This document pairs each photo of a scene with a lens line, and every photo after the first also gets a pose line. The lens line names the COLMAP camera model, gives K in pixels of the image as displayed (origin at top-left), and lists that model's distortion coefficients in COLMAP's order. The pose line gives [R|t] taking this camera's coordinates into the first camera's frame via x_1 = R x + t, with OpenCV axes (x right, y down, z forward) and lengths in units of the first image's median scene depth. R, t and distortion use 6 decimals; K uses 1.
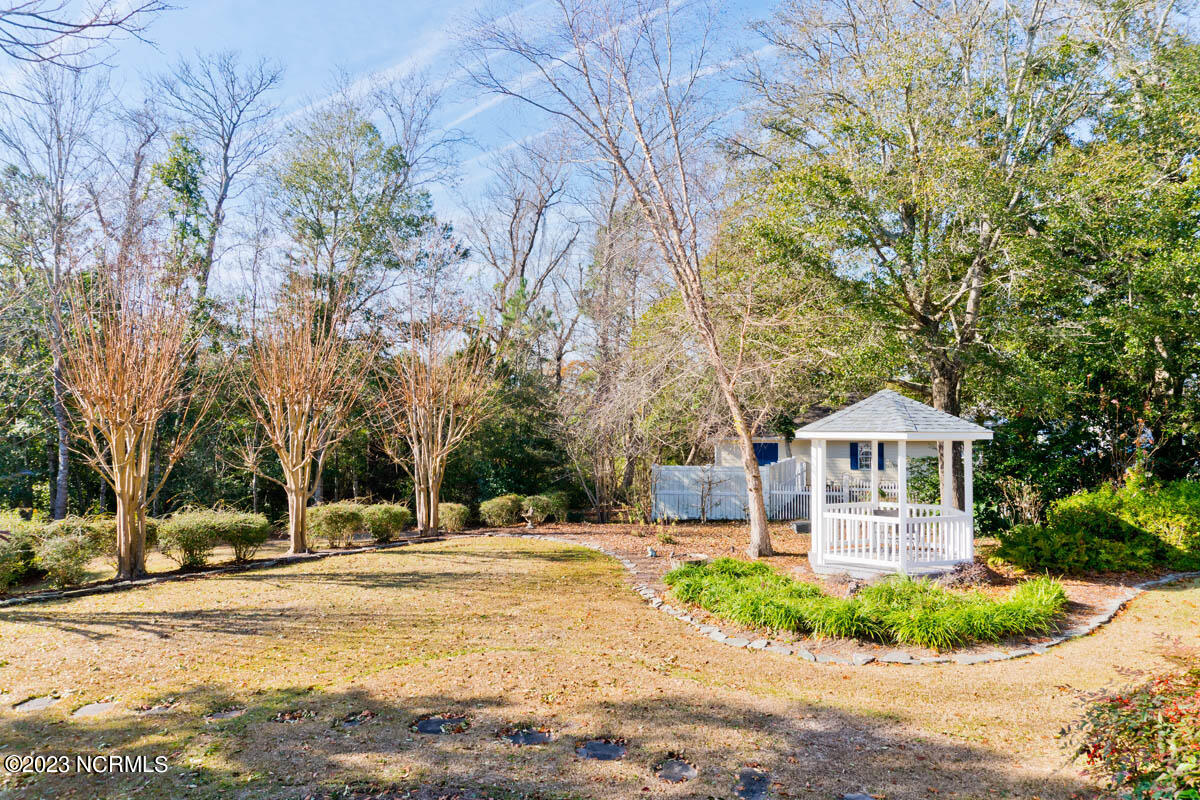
lens RADIAL K [[810.5, 0, 604.0], [0, 810.5, 401.2], [0, 0, 1]] dist [-0.022875, 0.001727]
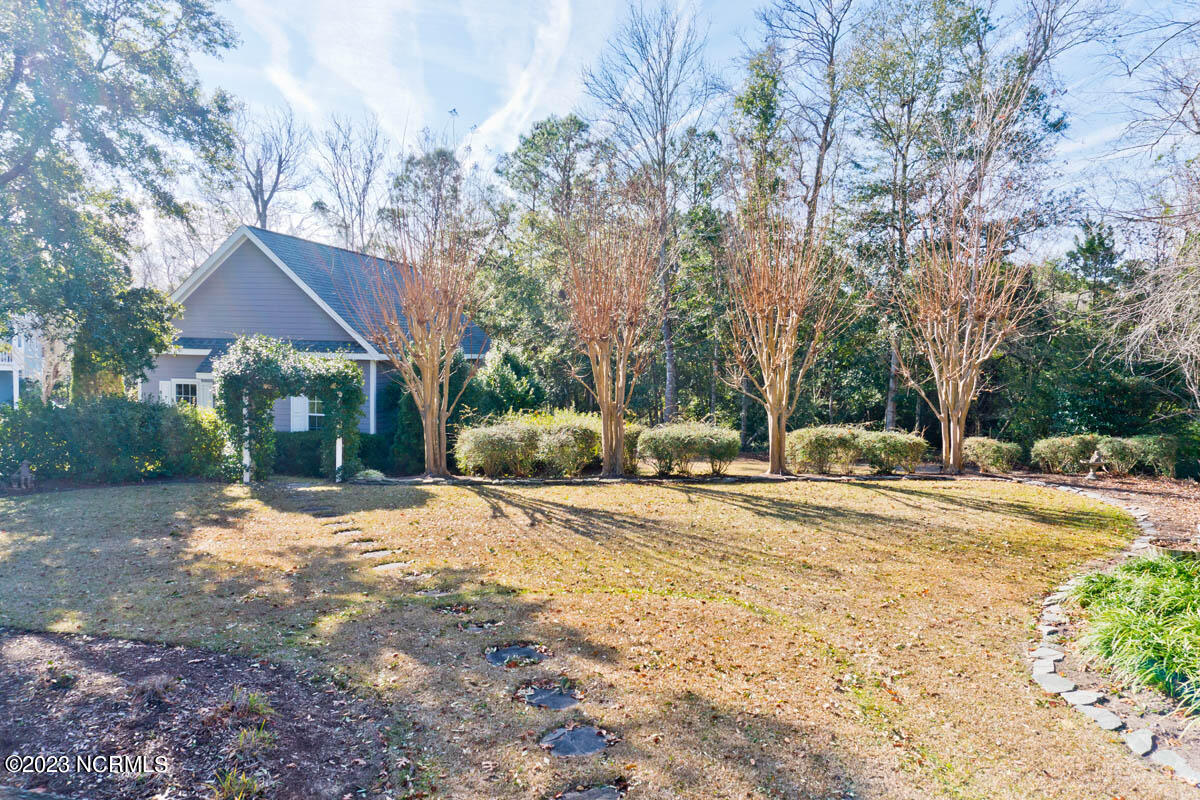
lens RADIAL K [[810.5, 0, 595.5], [0, 810.5, 405.6], [0, 0, 1]] dist [-0.022875, 0.001727]
pose [[0.649819, 0.049291, -0.758489, 0.179839], [0.021524, 0.996302, 0.083186, 0.018085], [0.759785, -0.070381, 0.646354, 0.182337]]
